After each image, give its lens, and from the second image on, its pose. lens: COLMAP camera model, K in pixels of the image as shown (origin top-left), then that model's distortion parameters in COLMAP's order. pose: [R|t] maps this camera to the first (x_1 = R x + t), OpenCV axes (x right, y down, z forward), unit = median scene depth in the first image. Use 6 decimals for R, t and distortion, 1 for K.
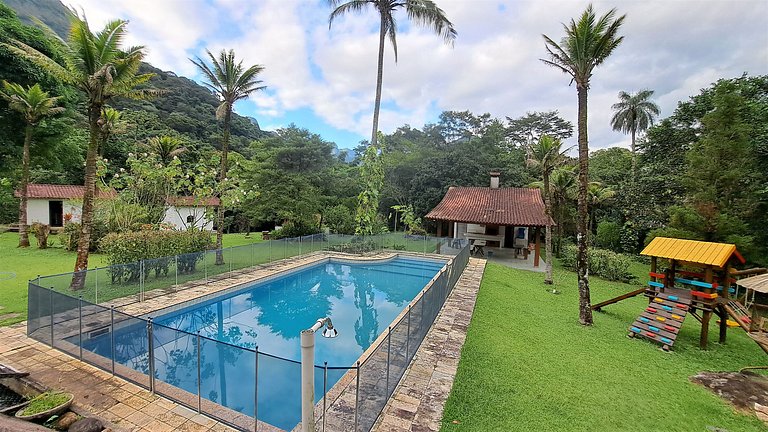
lens RADIAL K [[309.3, 0, 381.4], [0, 309.3, 217.3], [0, 0, 1]] dist [-0.021710, 0.003437]
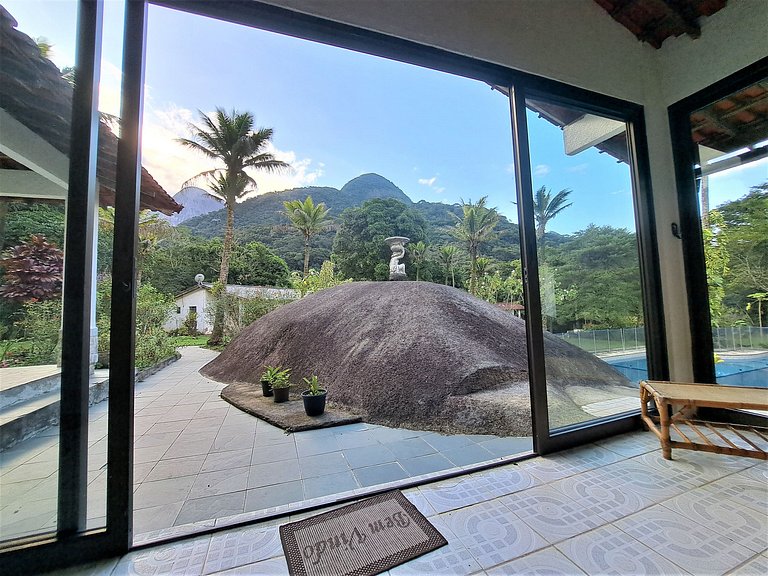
lens RADIAL K [[311.4, 0, 382.7], [0, 311.4, 280.5], [0, 0, 1]] dist [-0.022677, 0.002259]
pose [[0.651871, -0.124472, -0.748045, 0.006313], [0.019628, 0.988876, -0.147441, 0.025143], [0.758076, 0.081430, 0.647063, -0.210509]]
